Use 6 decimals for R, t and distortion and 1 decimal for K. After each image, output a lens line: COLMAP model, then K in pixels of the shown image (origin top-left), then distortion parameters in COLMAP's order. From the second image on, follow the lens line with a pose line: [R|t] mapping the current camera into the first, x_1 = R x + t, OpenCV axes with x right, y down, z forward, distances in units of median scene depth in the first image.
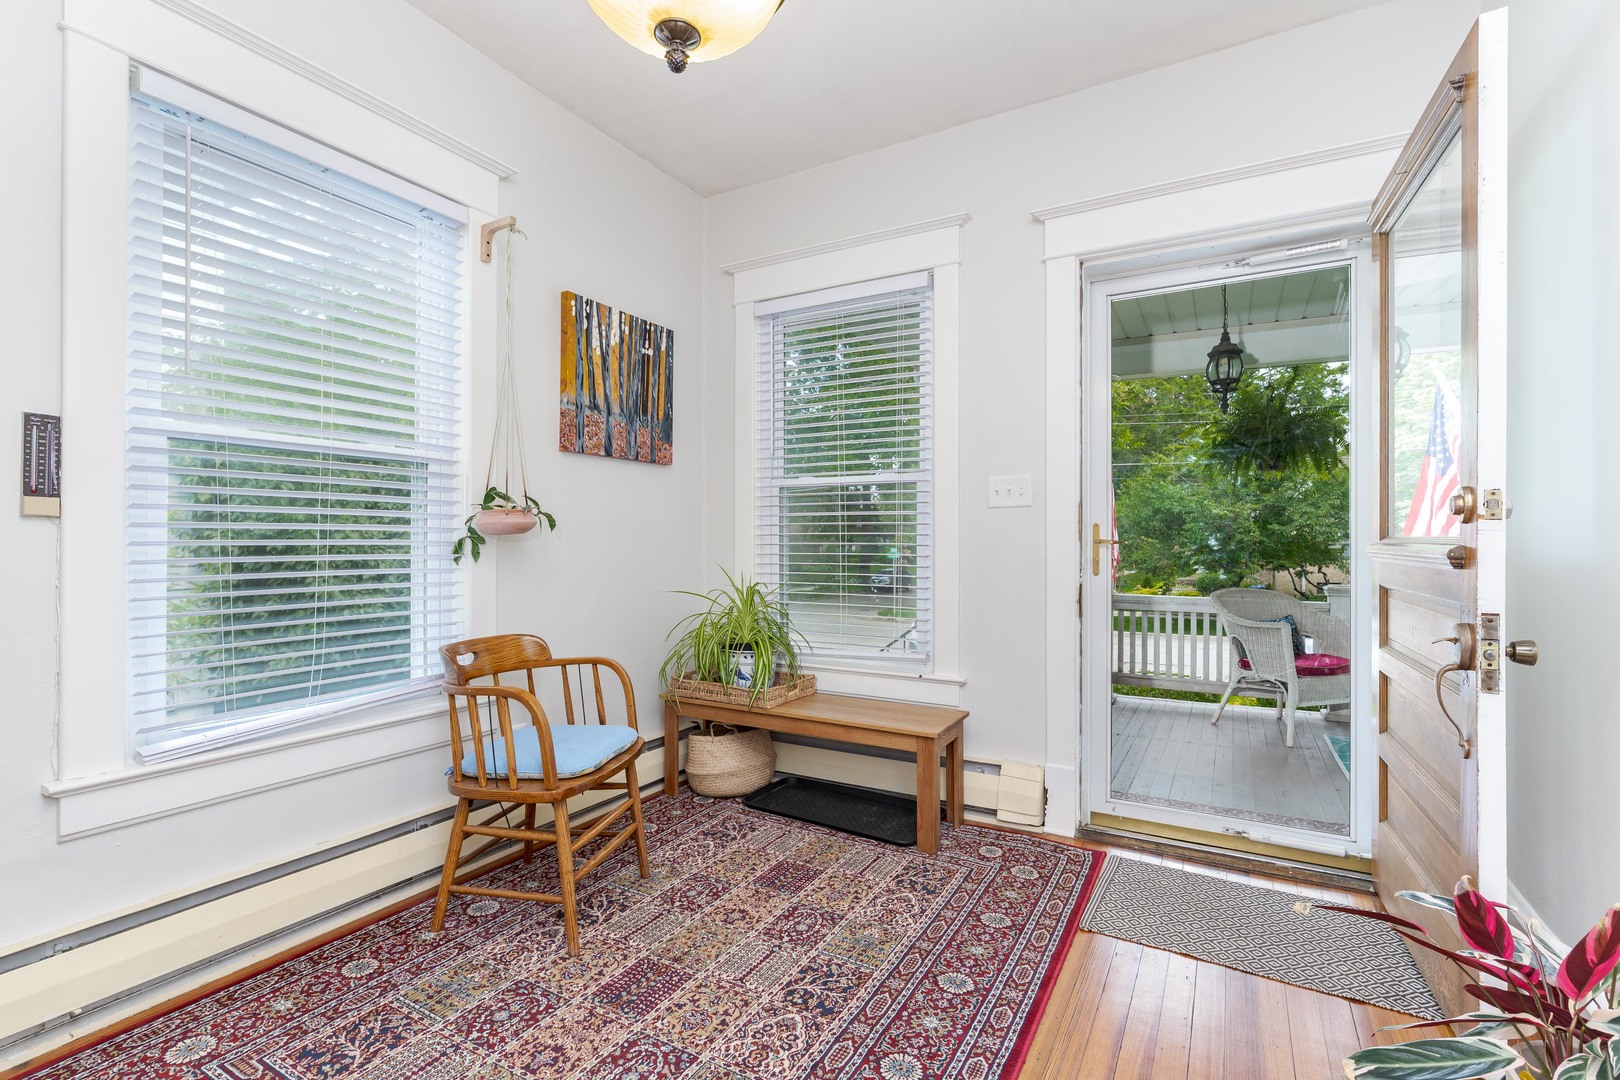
lens RADIAL K [[736.0, 0, 810.0], [0, 736.0, 540.0], [0, 0, 1]] dist [-0.010292, 0.000732]
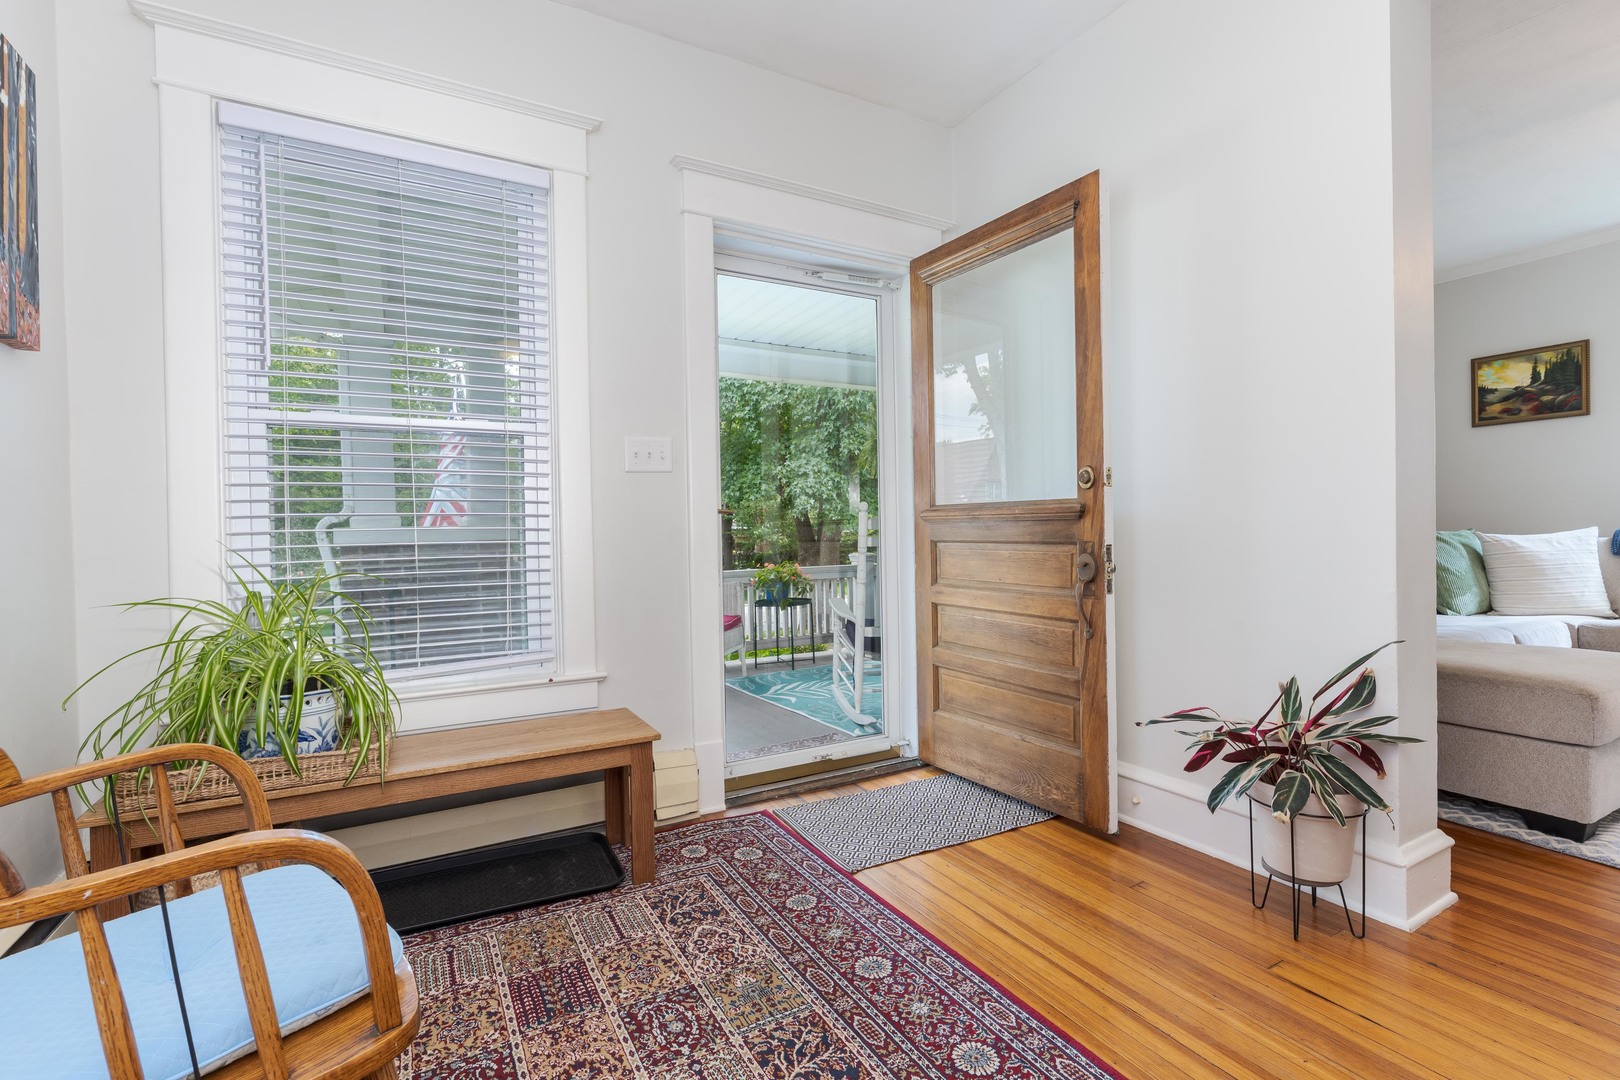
lens RADIAL K [[736.0, 0, 810.0], [0, 736.0, 540.0], [0, 0, 1]] dist [-0.010292, 0.000732]
pose [[0.510677, -0.020935, 0.859518, -0.461586], [0.015775, 0.999763, 0.014978, 0.031602], [-0.859628, 0.005910, 0.510886, 0.426458]]
